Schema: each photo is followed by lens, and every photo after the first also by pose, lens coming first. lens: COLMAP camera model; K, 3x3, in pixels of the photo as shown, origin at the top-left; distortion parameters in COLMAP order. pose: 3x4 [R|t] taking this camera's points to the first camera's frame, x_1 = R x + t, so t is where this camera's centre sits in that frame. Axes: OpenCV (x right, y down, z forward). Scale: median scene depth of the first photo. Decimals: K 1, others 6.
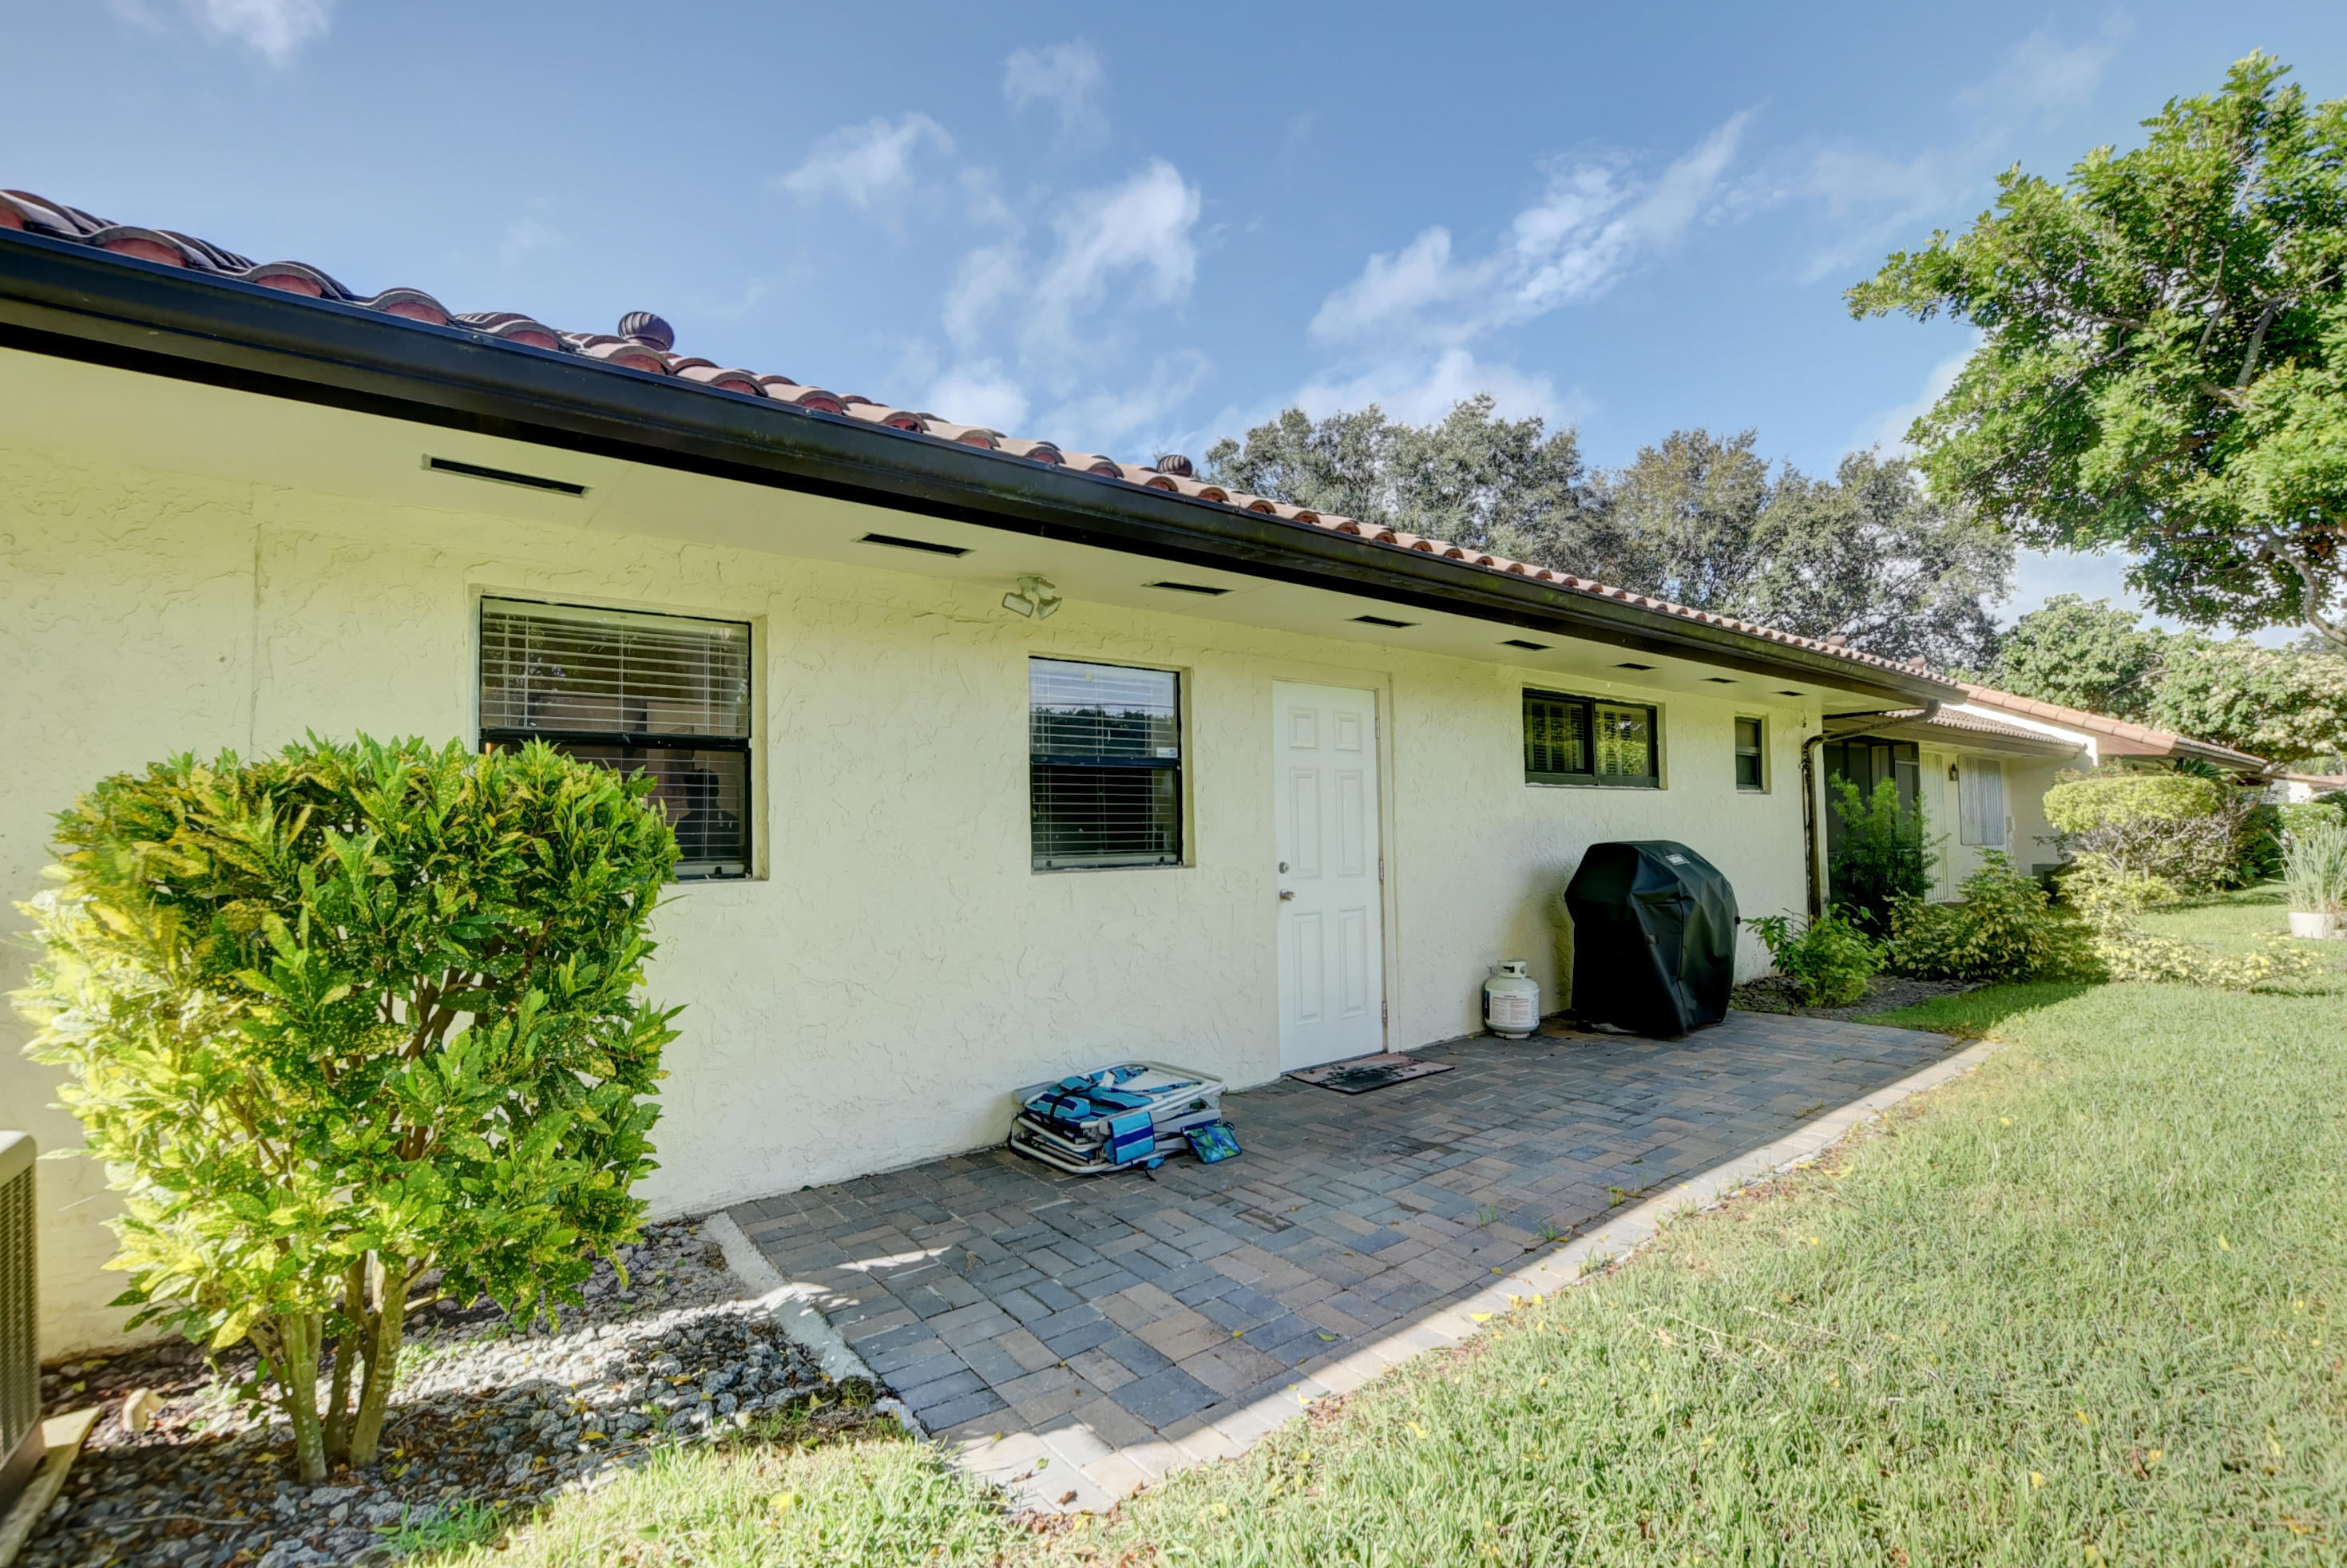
lens RADIAL K [[1041.7, 0, 1184.4], [0, 1041.7, 798.3], [0, 0, 1]] dist [-0.033583, 0.004740]
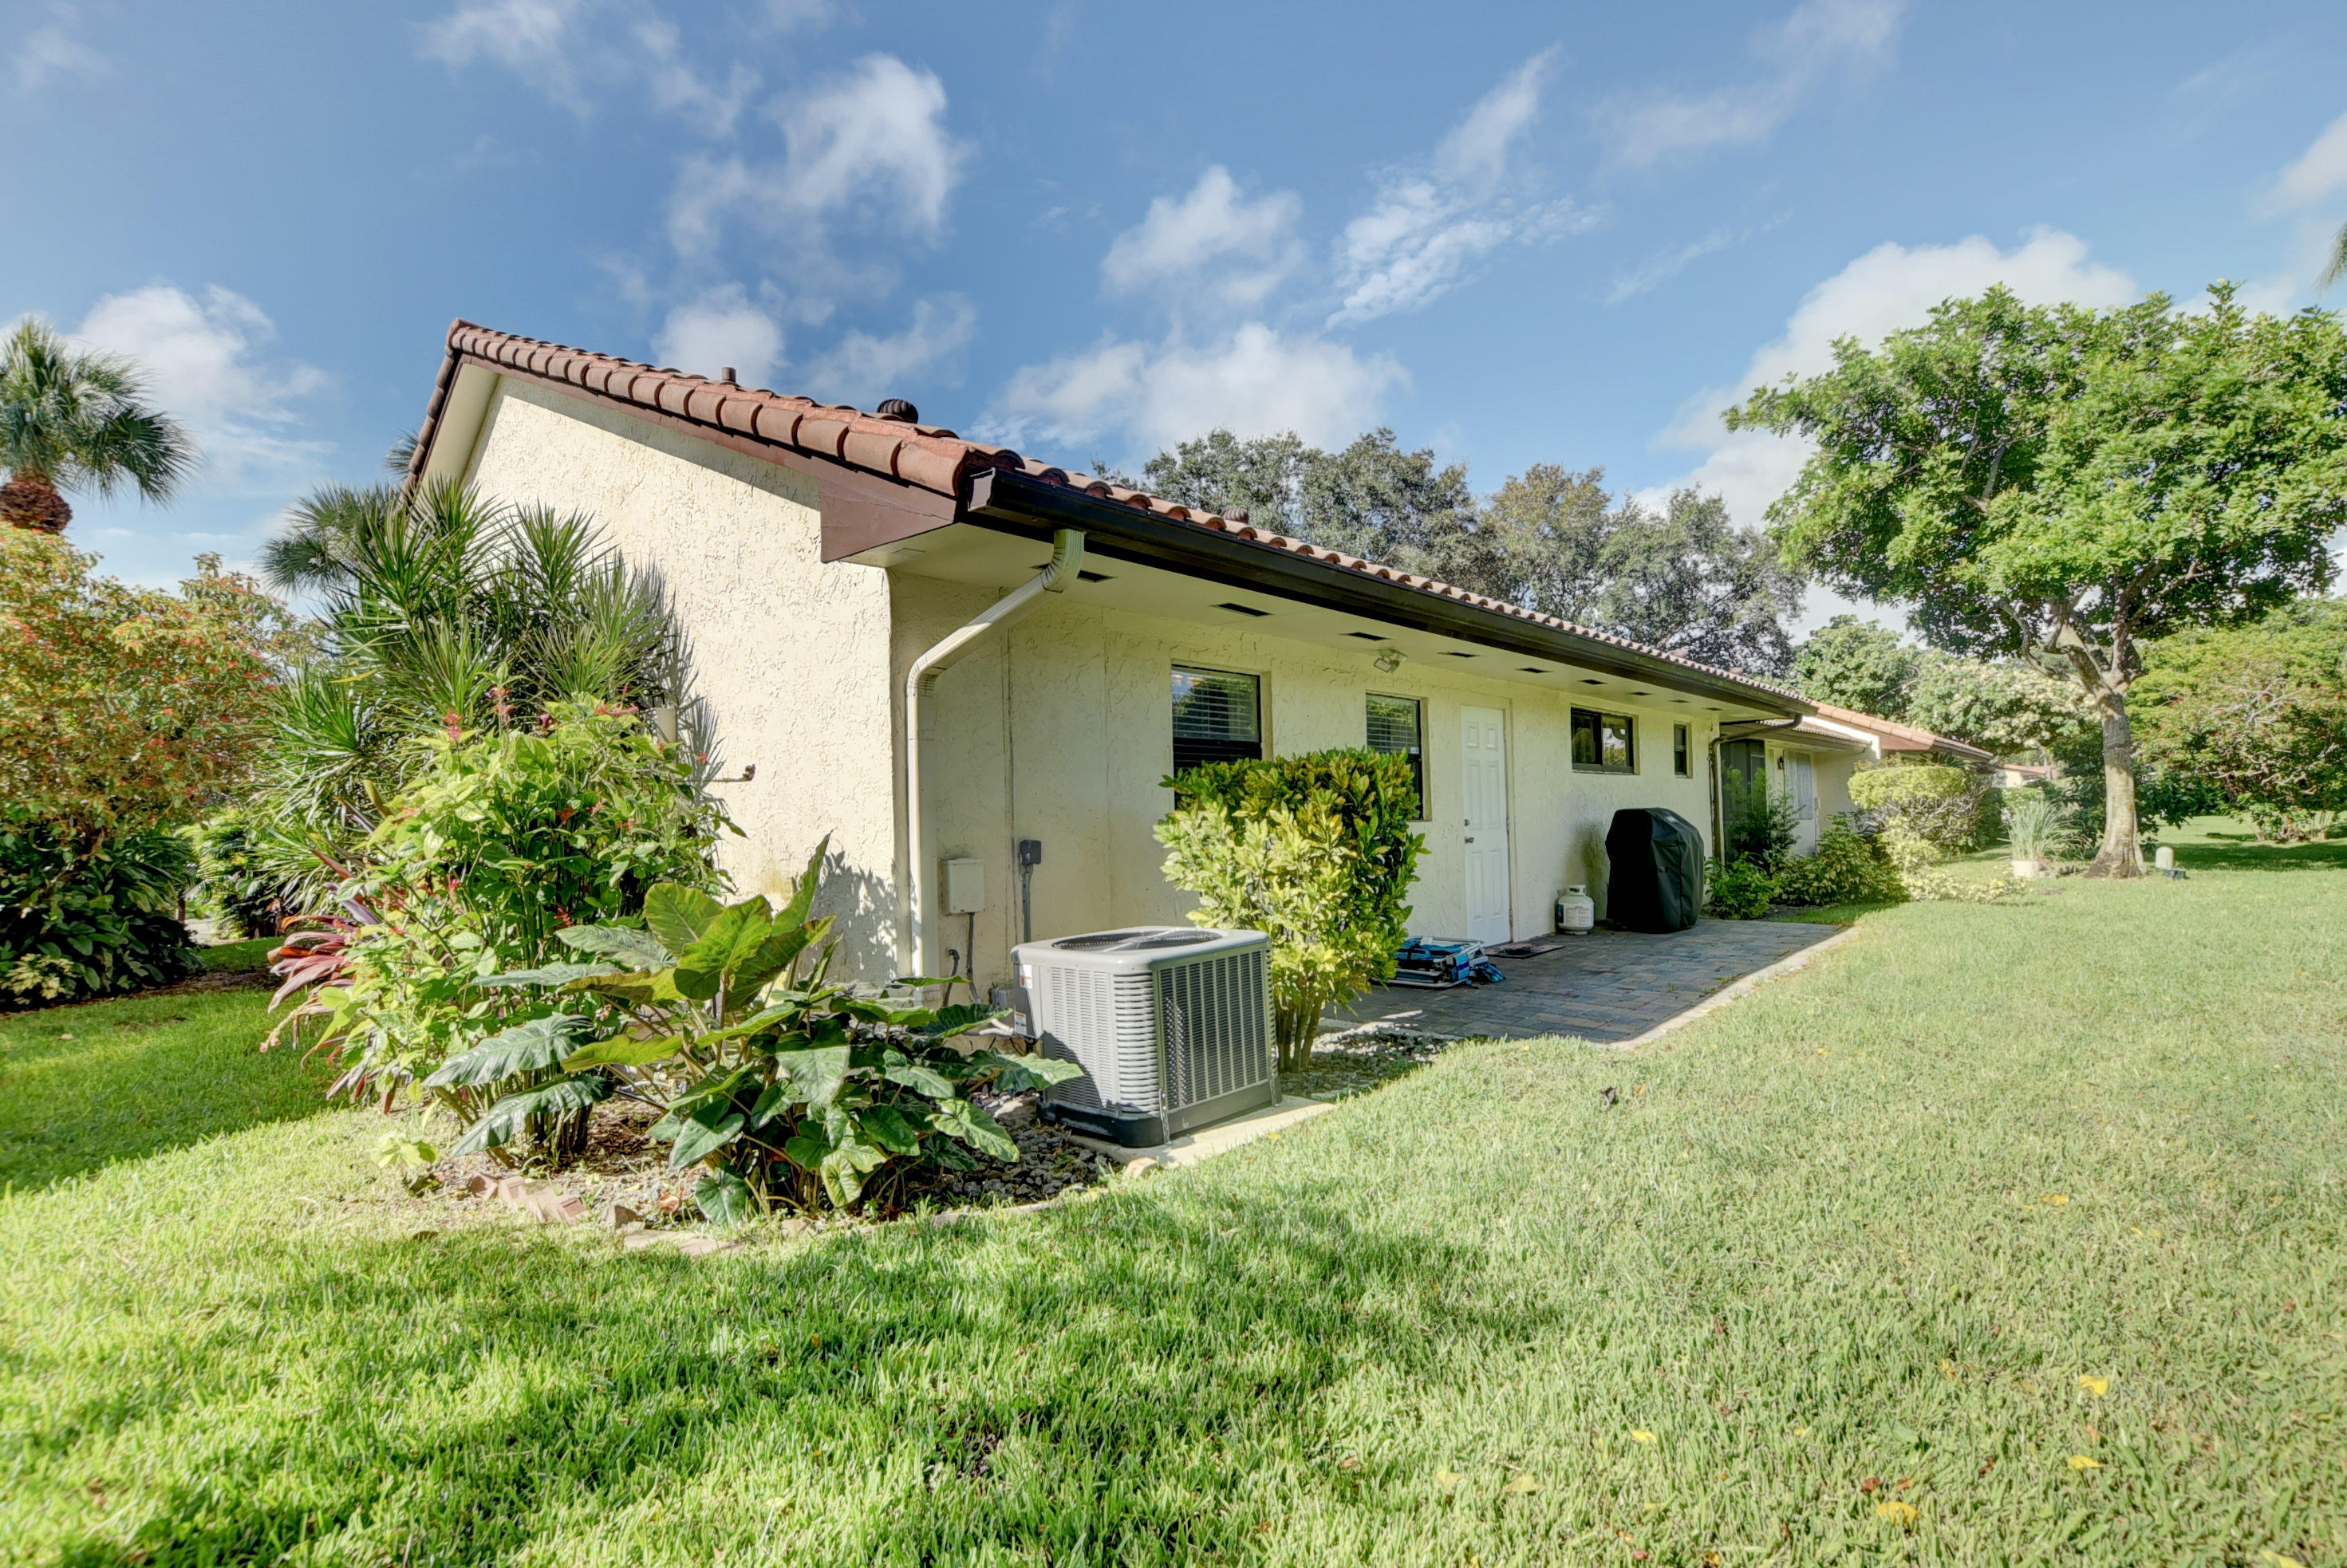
lens RADIAL K [[1041.7, 0, 1173.8], [0, 1041.7, 790.1], [0, 0, 1]] dist [-0.033583, 0.004740]
pose [[0.988896, 0.000292, 0.148606, -0.323216], [-0.001162, 0.999983, 0.005765, 0.004753], [-0.148602, -0.005874, 0.988880, -0.279146]]
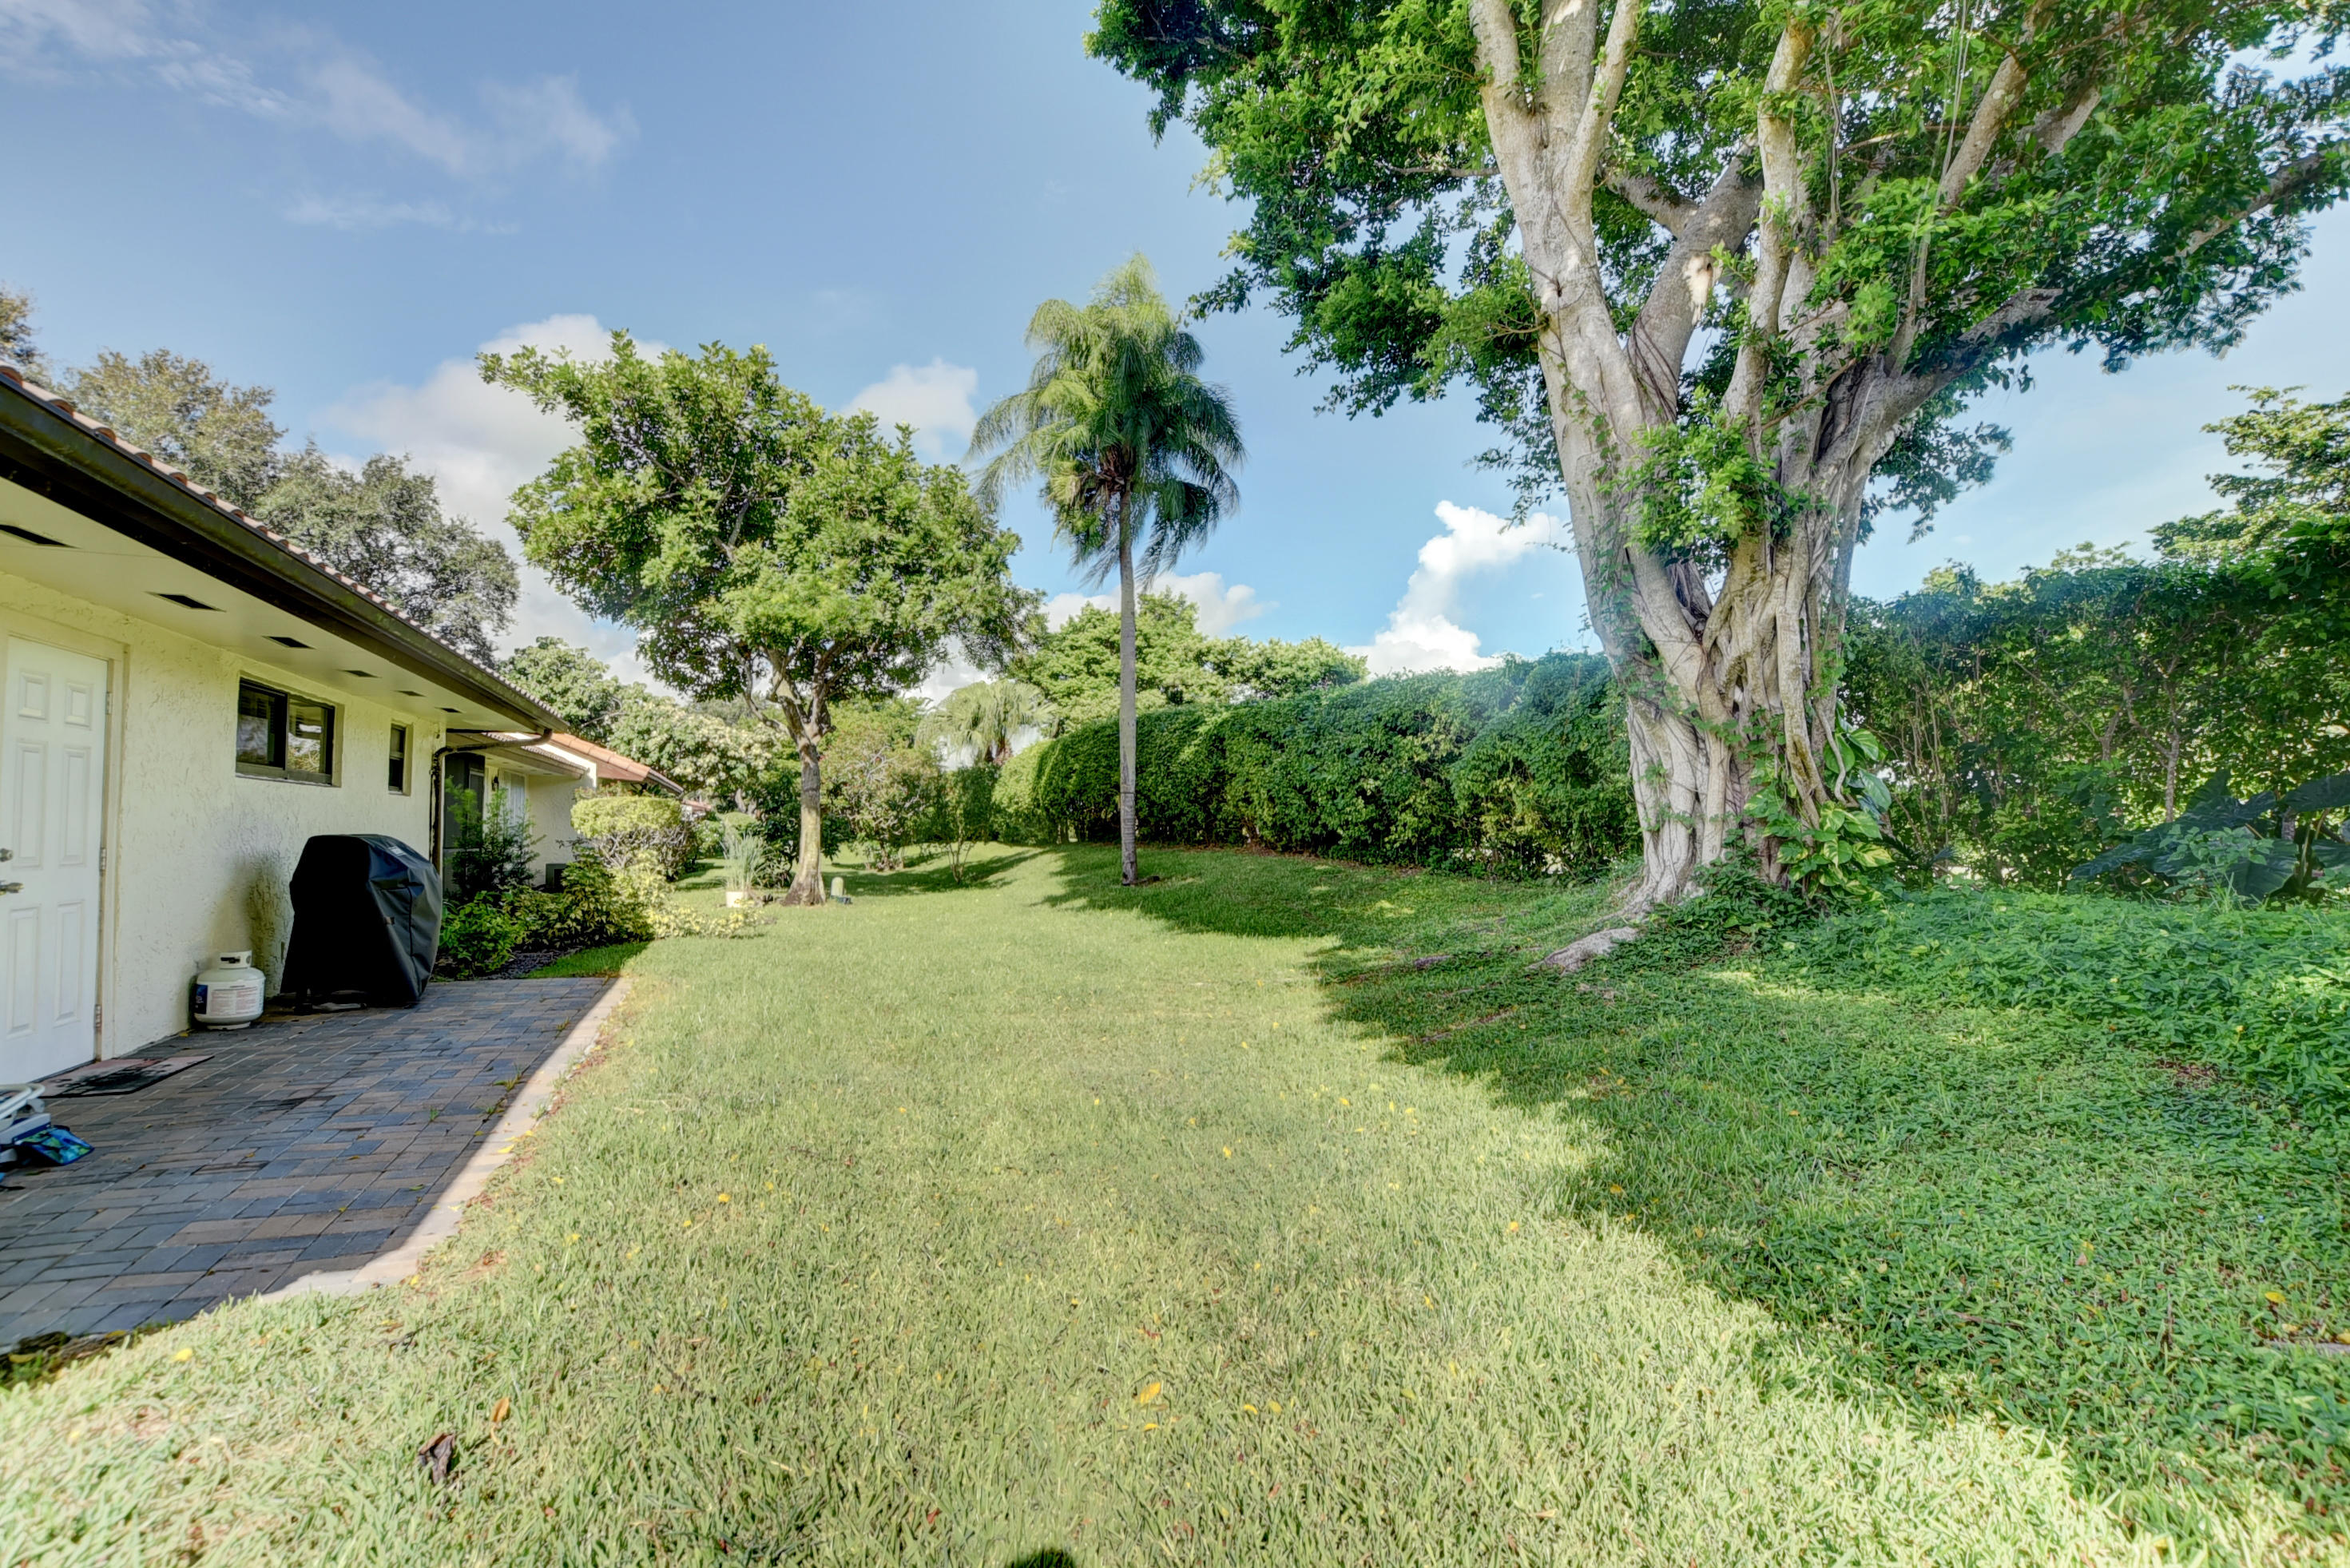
lens RADIAL K [[1043.1, 0, 1178.8], [0, 1043.1, 797.8], [0, 0, 1]] dist [-0.031090, 0.003737]
pose [[0.269106, 0.052034, 0.961704, -0.246575], [-0.044890, 0.998132, -0.041444, 0.005867], [-0.962064, -0.032018, 0.270939, -0.084104]]
